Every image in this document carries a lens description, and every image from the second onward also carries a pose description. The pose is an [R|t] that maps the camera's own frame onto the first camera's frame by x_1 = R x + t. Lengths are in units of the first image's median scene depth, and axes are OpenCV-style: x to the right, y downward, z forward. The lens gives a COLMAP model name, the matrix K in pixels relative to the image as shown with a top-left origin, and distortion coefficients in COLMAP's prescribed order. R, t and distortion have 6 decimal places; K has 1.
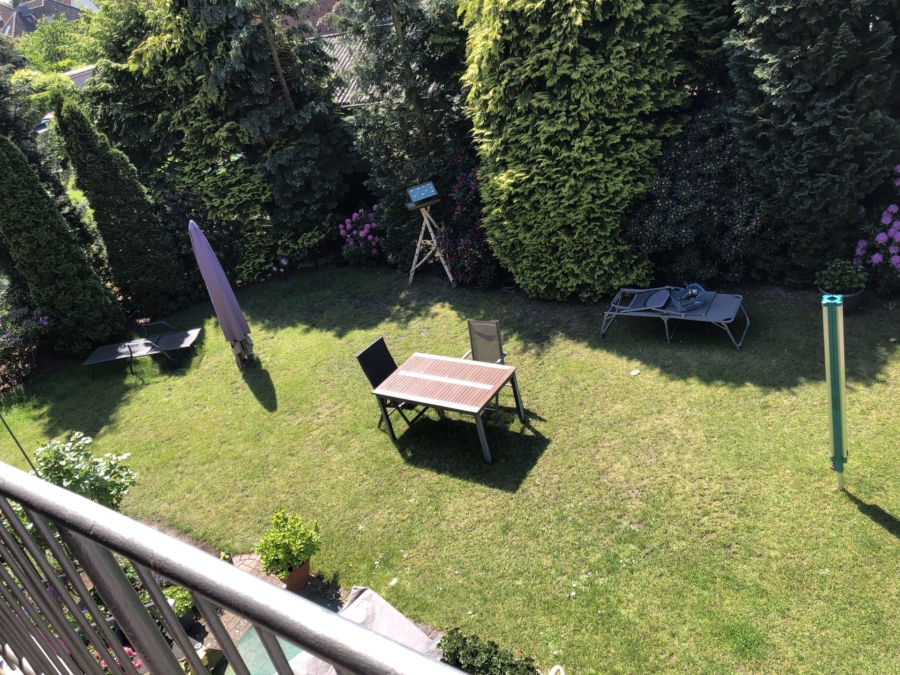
lens RADIAL K [[732.1, 0, 453.9], [0, 732.1, 332.8], [0, 0, 1]] dist [0.025129, -0.034094]
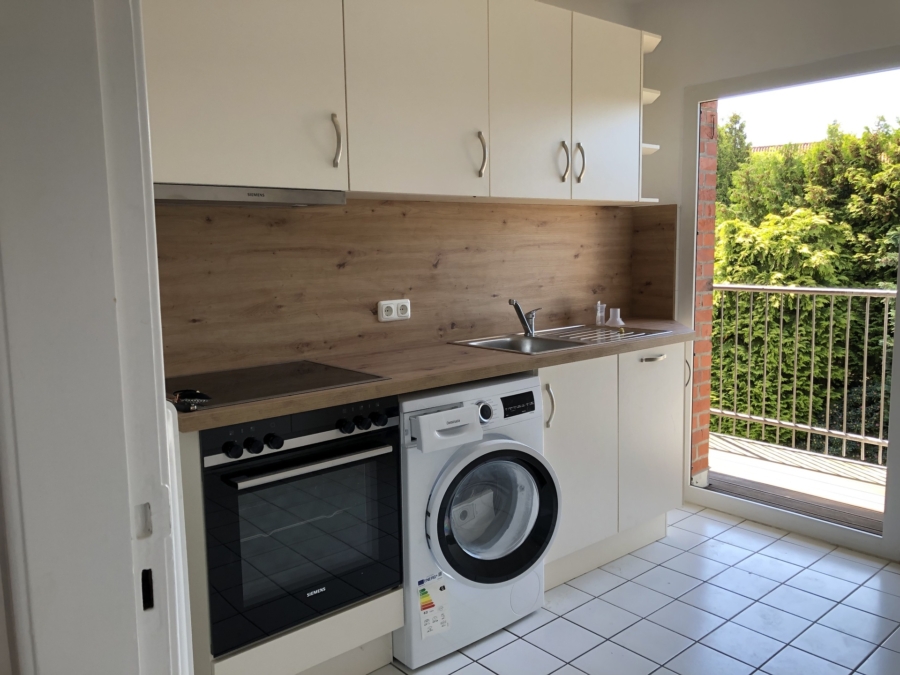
lens RADIAL K [[732.1, 0, 449.5], [0, 732.1, 328.5], [0, 0, 1]] dist [0.025129, -0.034094]
pose [[0.944356, 0.235701, -0.229426, -0.093385], [-0.300452, 0.902001, -0.310036, 0.256301], [0.133867, 0.361716, 0.922627, -0.411212]]
